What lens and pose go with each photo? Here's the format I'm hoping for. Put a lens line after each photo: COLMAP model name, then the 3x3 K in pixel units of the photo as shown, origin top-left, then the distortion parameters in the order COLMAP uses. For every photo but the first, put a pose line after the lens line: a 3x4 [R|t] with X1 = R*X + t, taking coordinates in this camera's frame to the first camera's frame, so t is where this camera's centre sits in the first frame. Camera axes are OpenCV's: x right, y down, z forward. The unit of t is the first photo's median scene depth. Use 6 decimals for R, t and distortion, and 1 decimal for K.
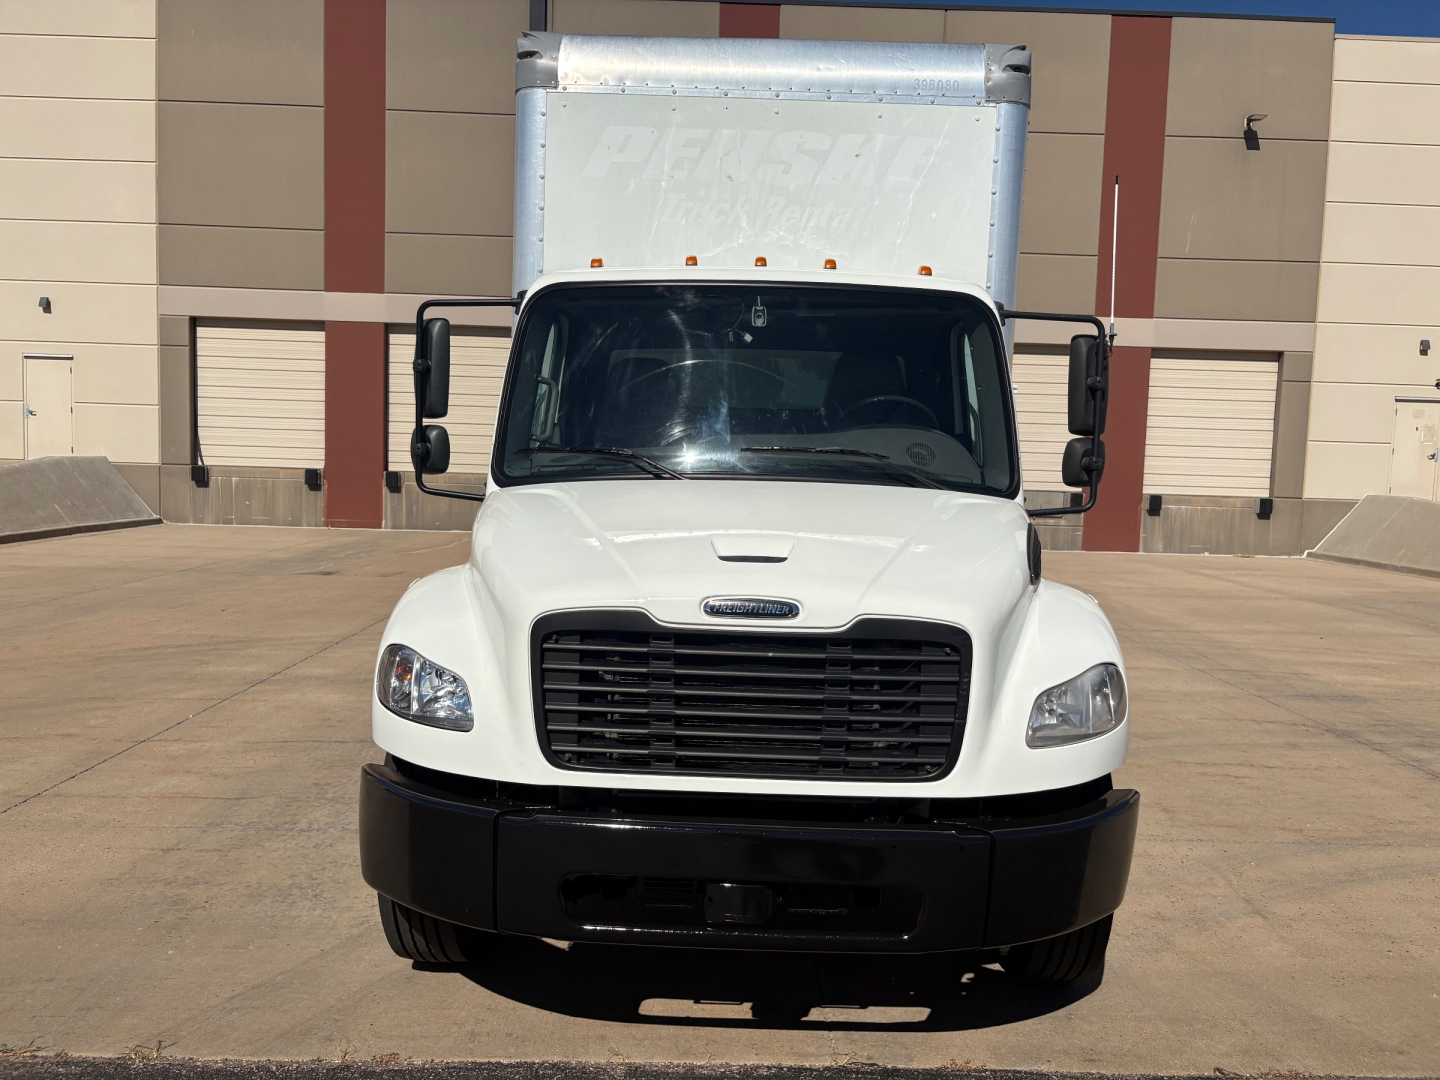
lens RADIAL K [[1076.0, 0, 720.0], [0, 1076.0, 540.0], [0, 0, 1]] dist [0.041297, -0.004962]
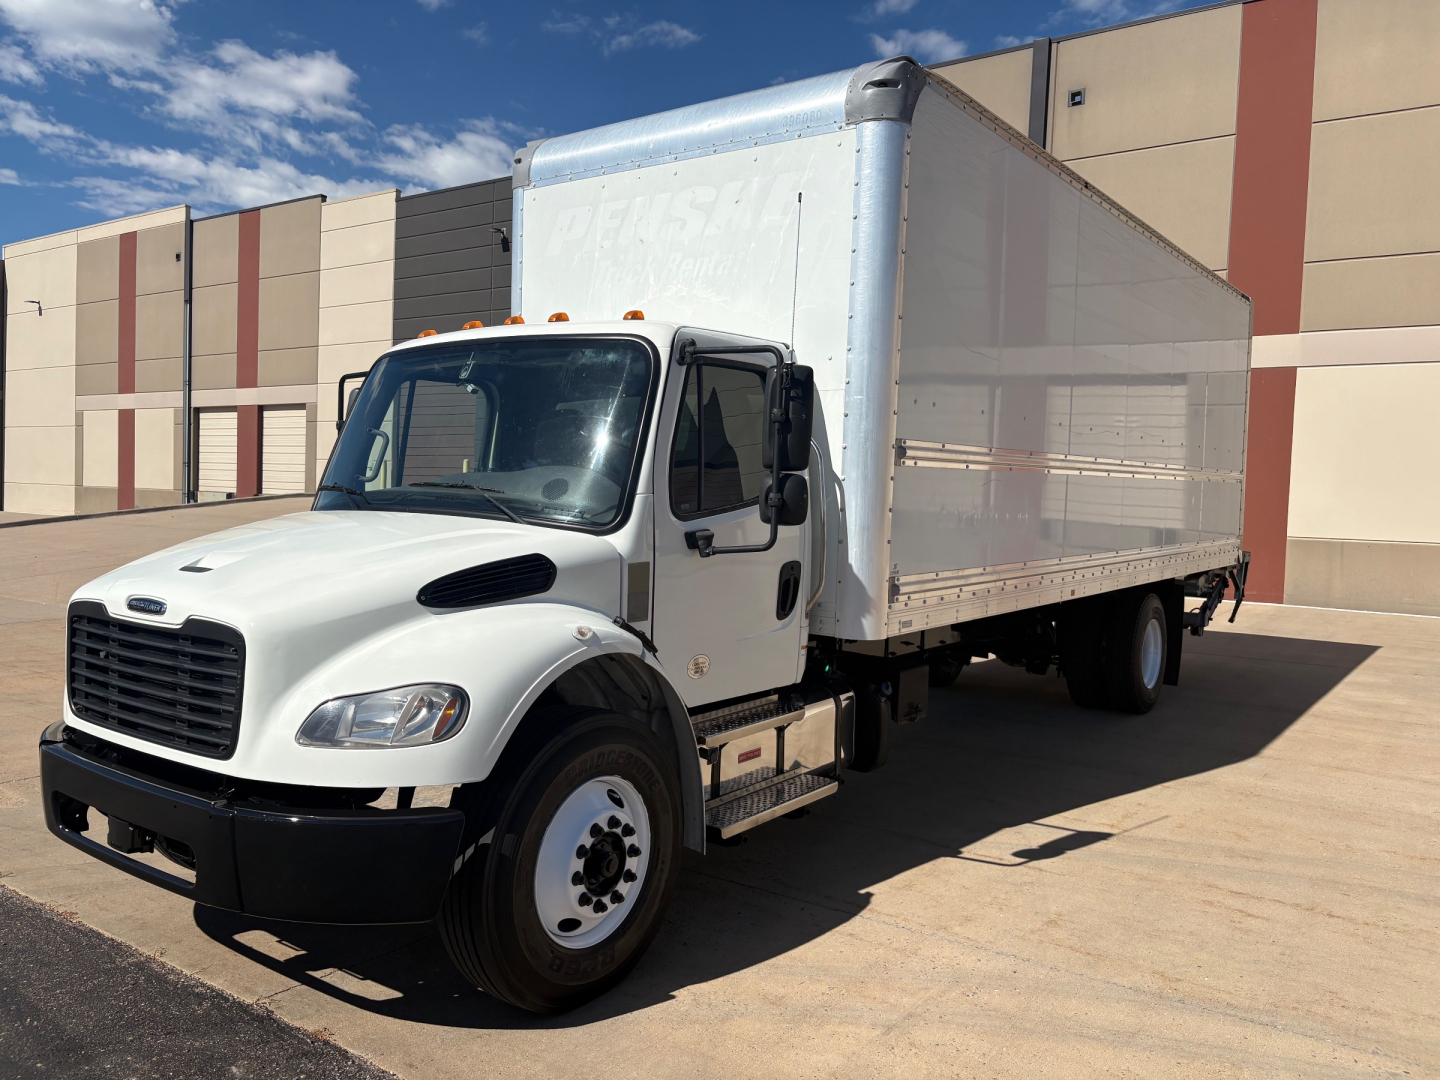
lens RADIAL K [[1109.6, 0, 717.0], [0, 1109.6, 551.9], [0, 0, 1]] dist [0.017124, 0.001587]
pose [[0.809287, 0.023403, -0.586947, 0.728028], [-0.038864, 0.999150, -0.013747, -0.013488], [0.586126, 0.033937, 0.809509, 0.159596]]
